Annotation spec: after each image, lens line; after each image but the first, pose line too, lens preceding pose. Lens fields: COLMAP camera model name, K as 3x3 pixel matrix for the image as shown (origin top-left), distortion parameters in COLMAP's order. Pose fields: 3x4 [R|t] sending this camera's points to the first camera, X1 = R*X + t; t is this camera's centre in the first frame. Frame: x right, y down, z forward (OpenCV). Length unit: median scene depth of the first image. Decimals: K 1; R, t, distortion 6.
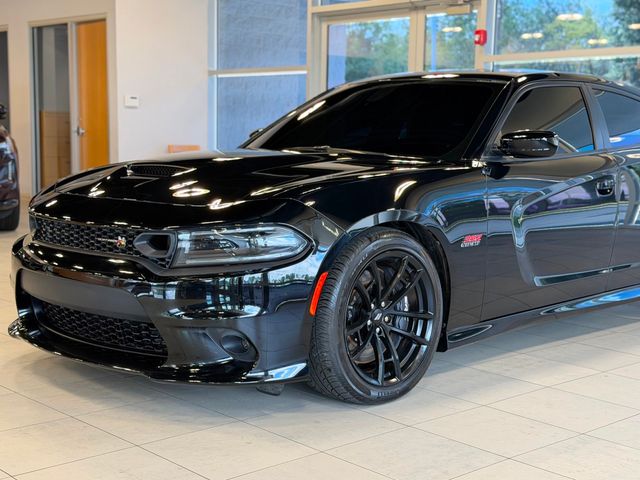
lens RADIAL K [[964.8, 0, 320.0], [0, 964.8, 240.0], [0, 0, 1]] dist [0.129474, -0.077361]
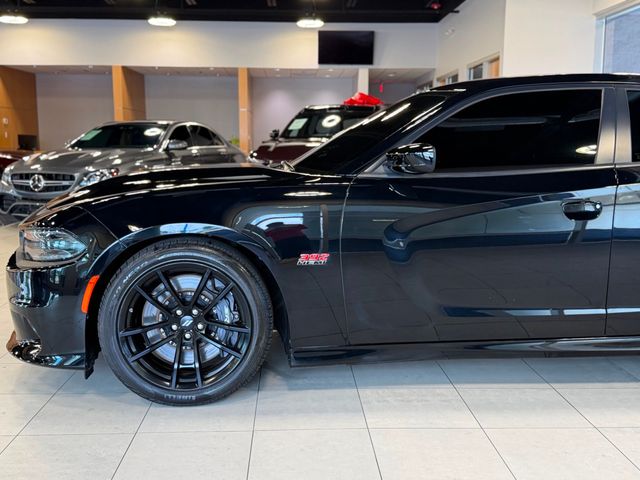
lens RADIAL K [[703.9, 0, 320.0], [0, 703.9, 240.0], [0, 0, 1]] dist [0.239476, -0.637782]
pose [[0.756931, 0.071215, -0.649602, 0.528098], [-0.060275, 0.997415, 0.039111, -0.039375], [0.650709, 0.009551, 0.759267, 0.401907]]
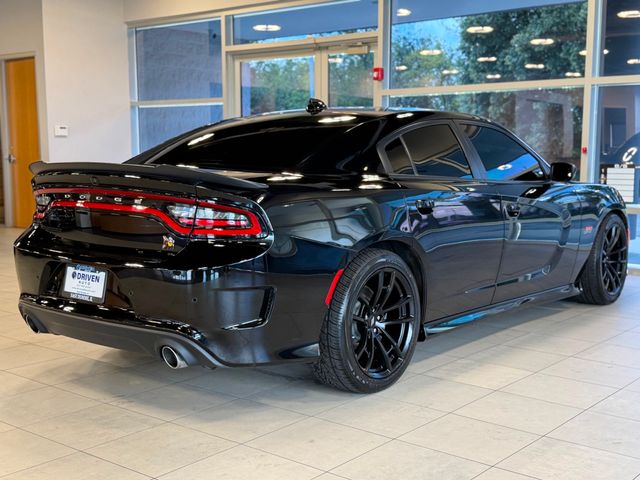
lens RADIAL K [[827.6, 0, 320.0], [0, 827.6, 240.0], [0, 0, 1]] dist [0.191001, -0.379954]
pose [[0.990760, -0.034685, 0.131118, -0.080660], [0.034568, 0.999397, 0.003166, -0.030927], [-0.131149, 0.001396, 0.991362, 0.043776]]
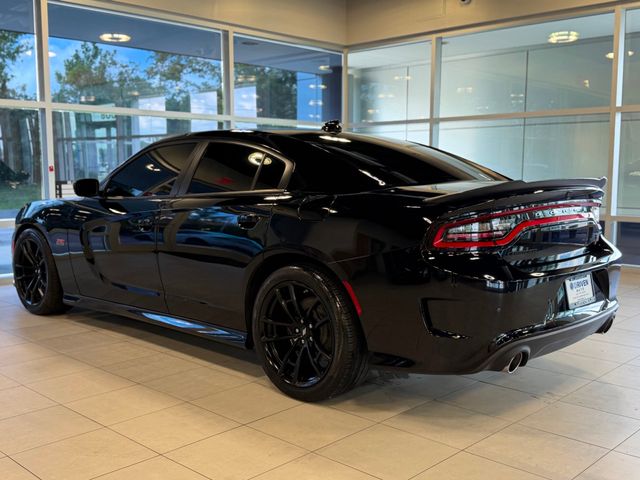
lens RADIAL K [[691.5, 0, 320.0], [0, 691.5, 240.0], [0, 0, 1]] dist [0.189633, -0.534809]
pose [[-0.052372, -0.125981, 0.990649, -0.872378], [0.111972, 0.985014, 0.131184, -0.166393], [-0.992330, 0.117795, -0.037481, 1.120513]]
